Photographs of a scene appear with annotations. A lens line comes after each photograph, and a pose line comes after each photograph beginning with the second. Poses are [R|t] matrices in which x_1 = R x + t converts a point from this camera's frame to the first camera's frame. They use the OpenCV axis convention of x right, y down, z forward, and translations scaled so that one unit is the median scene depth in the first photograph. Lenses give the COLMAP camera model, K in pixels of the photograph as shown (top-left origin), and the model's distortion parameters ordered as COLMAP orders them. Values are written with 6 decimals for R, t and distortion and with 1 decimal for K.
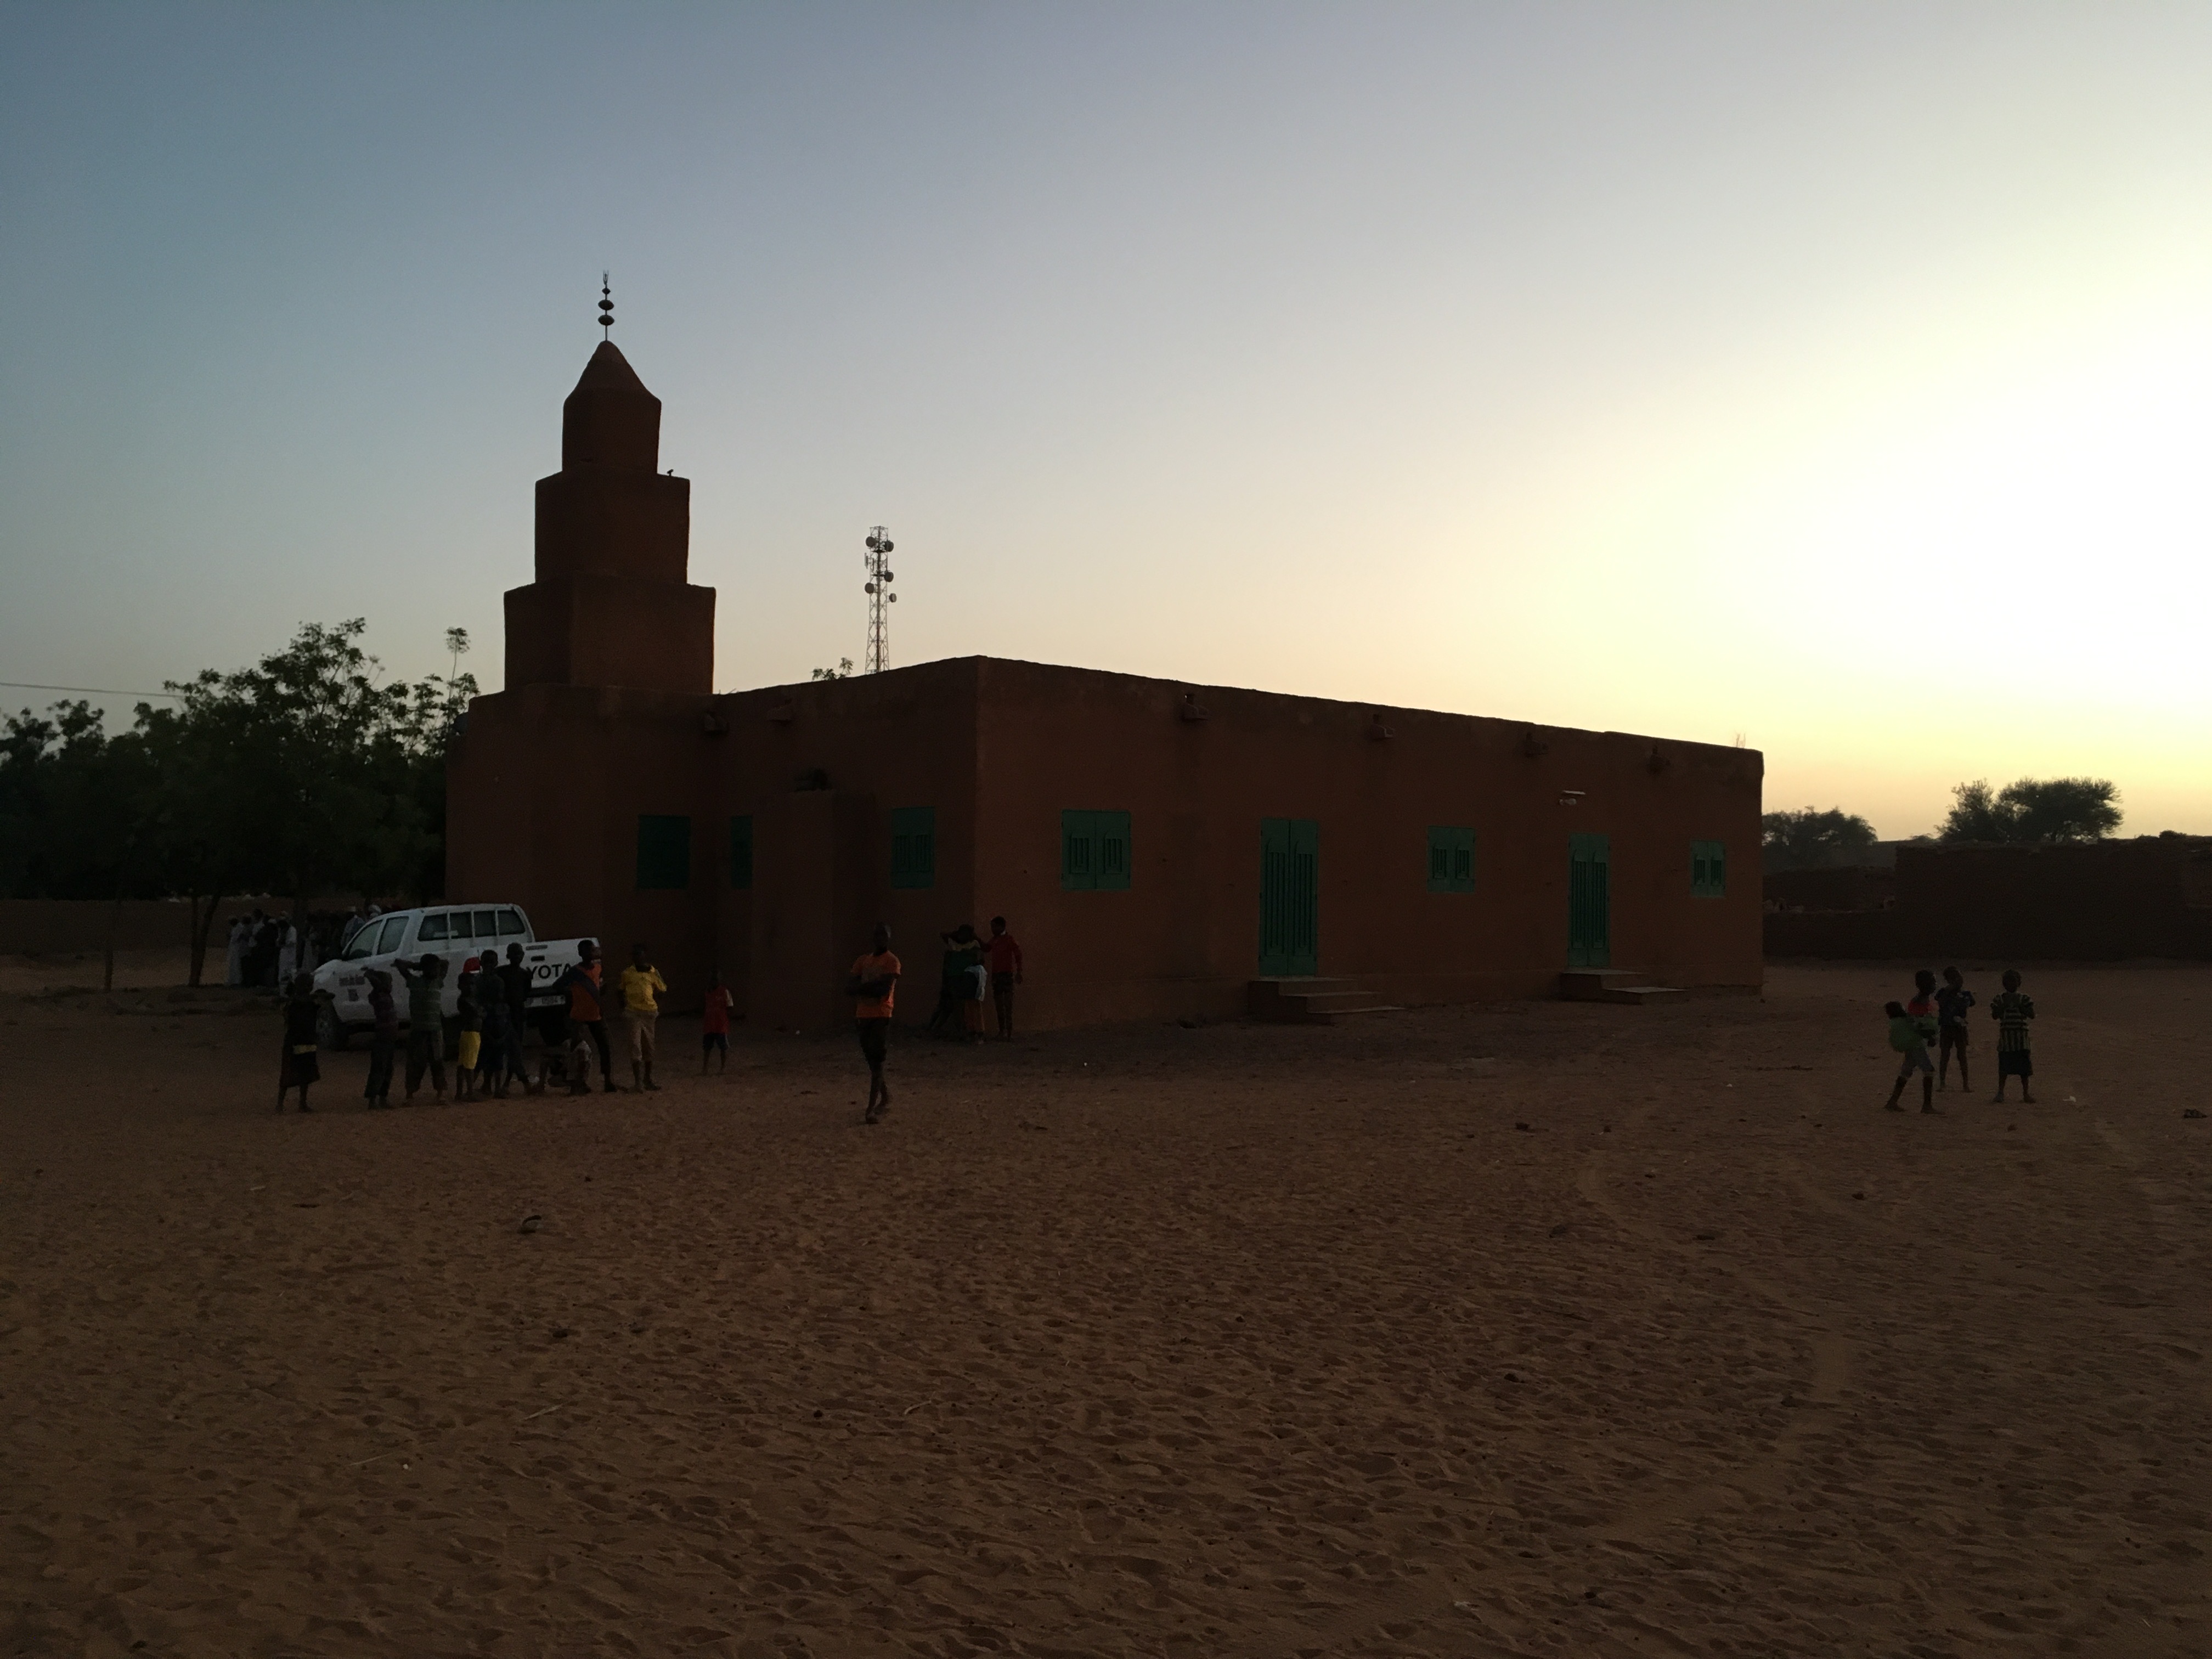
lens RADIAL K [[1868.9, 0, 1102.4], [0, 1868.9, 841.4], [0, 0, 1]] dist [0.082439, -0.099280]
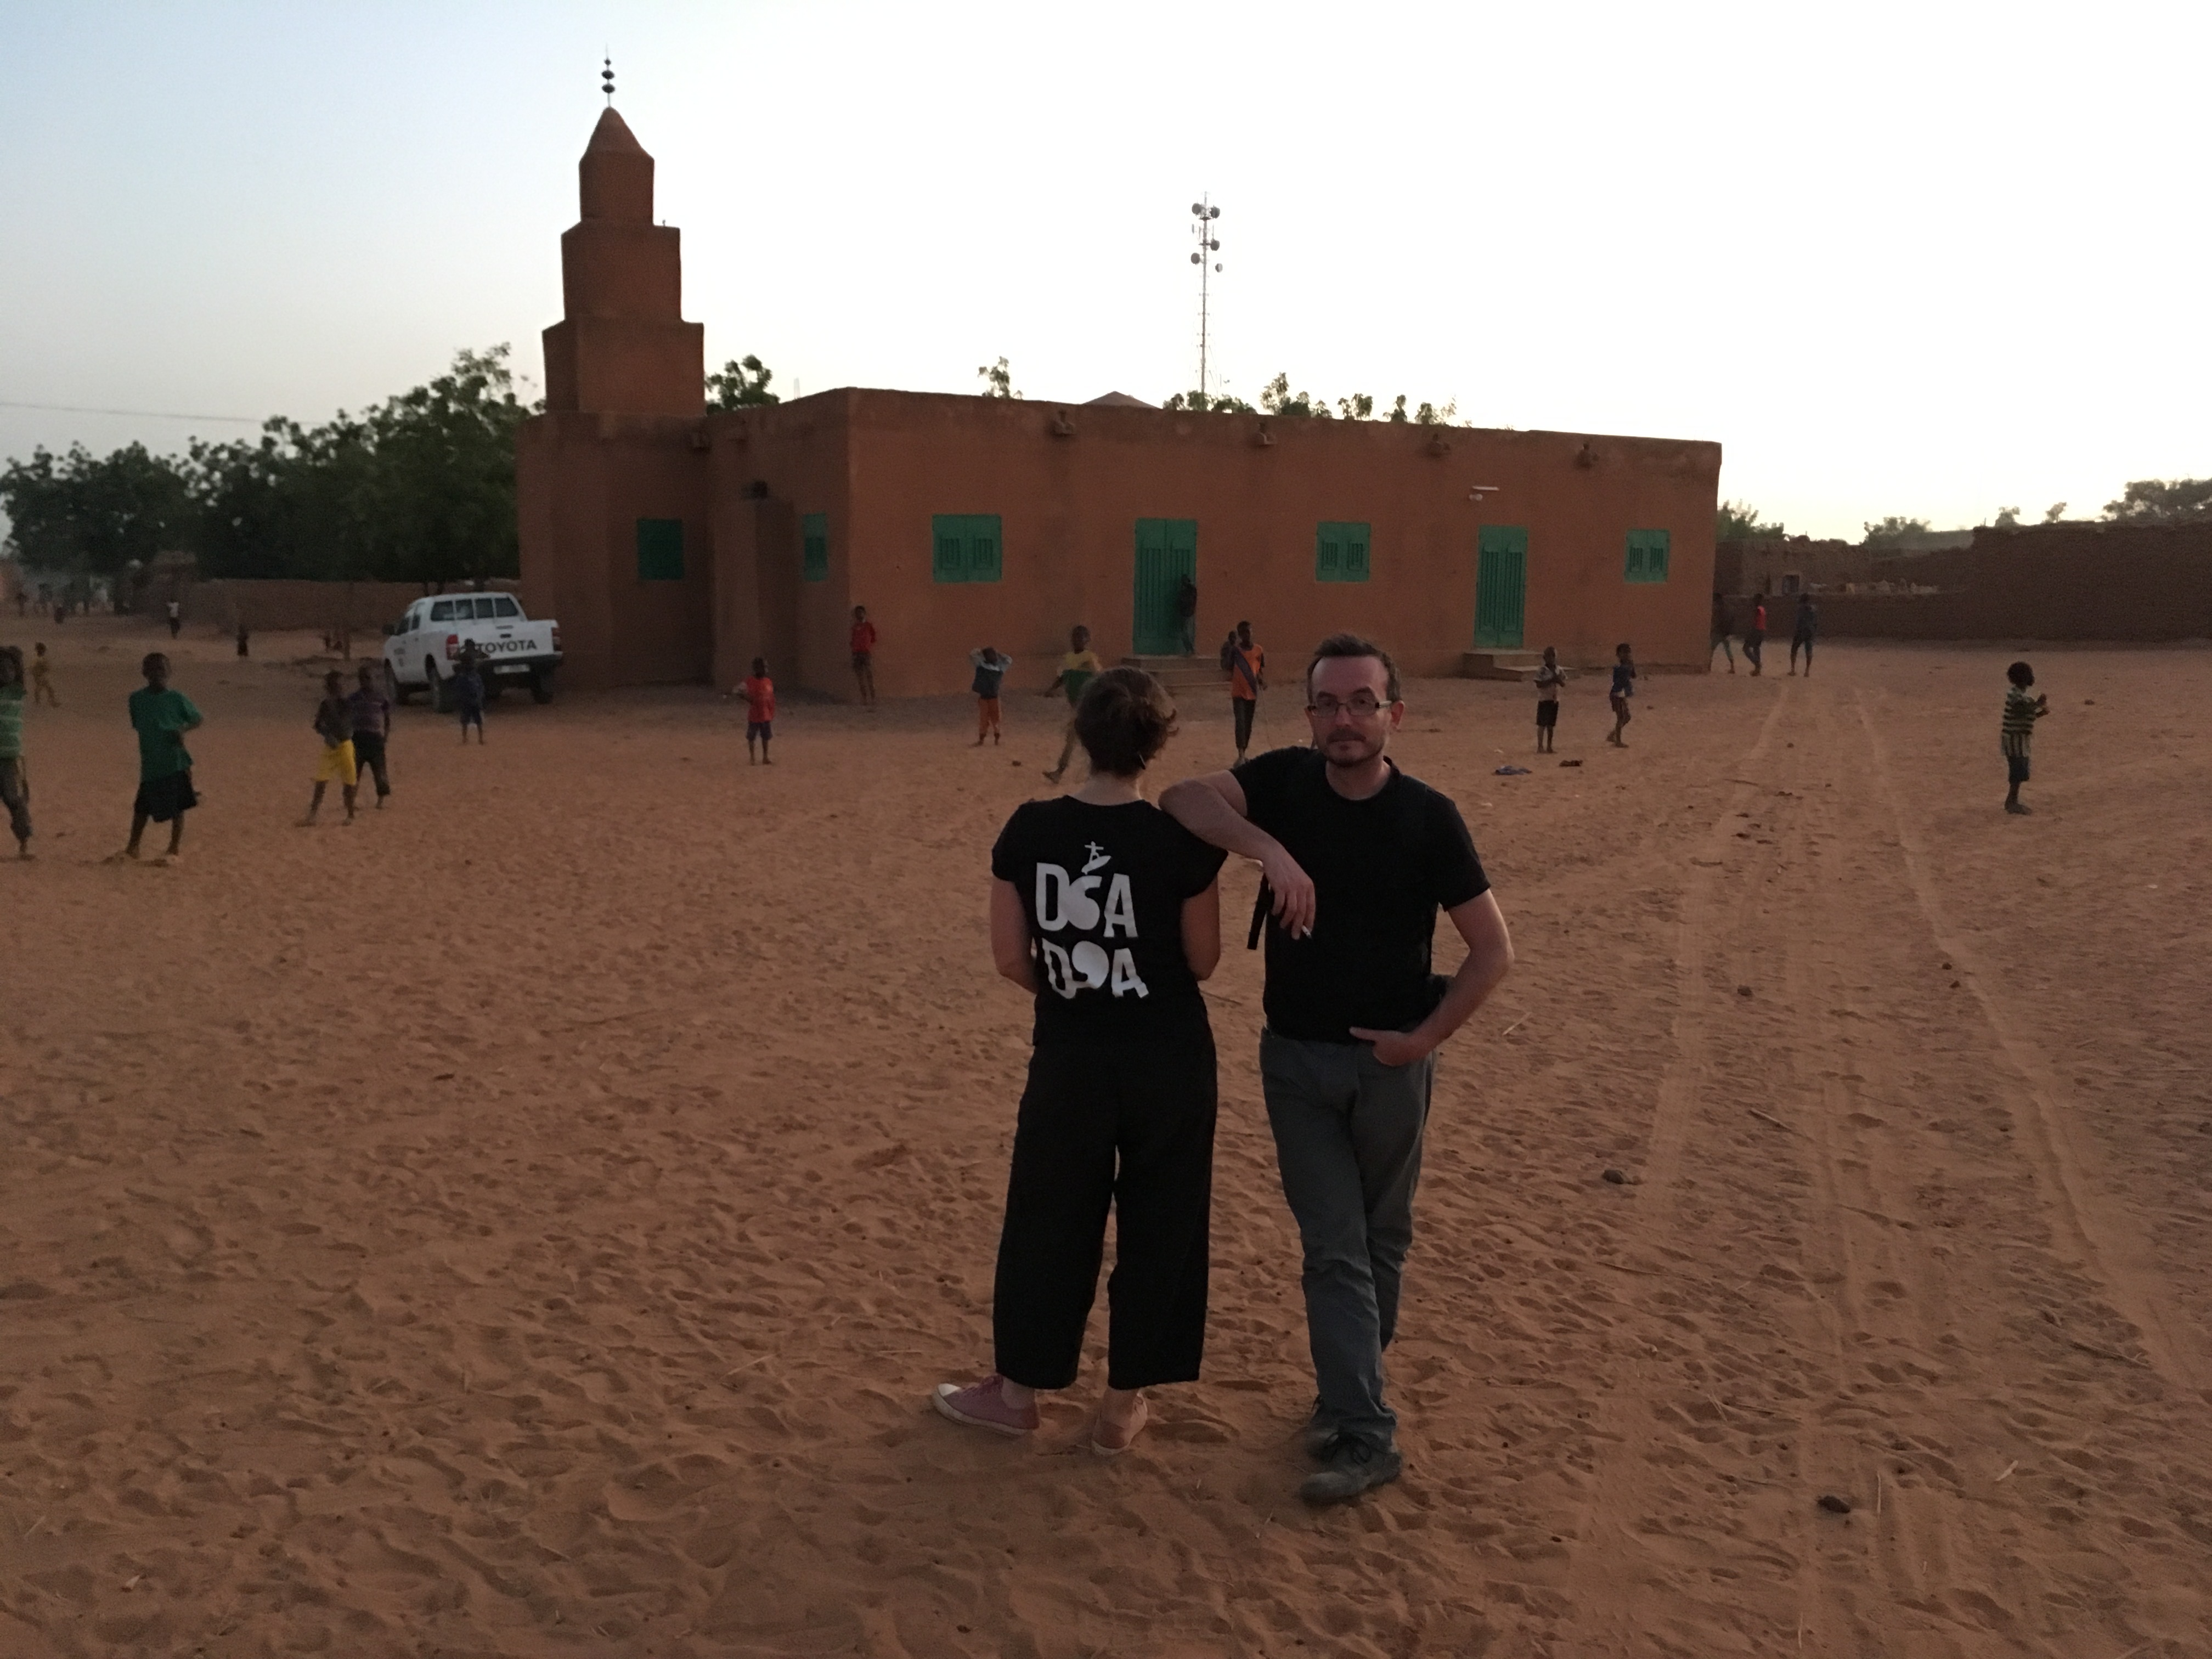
lens RADIAL K [[1868.9, 0, 1109.7], [0, 1868.9, 835.4], [0, 0, 1]] dist [0.082439, -0.099280]
pose [[0.982213, 0.023611, -0.186279, 0.273514], [0.007749, 0.986120, 0.165853, -0.010997], [0.187609, -0.164346, 0.968397, -0.158638]]
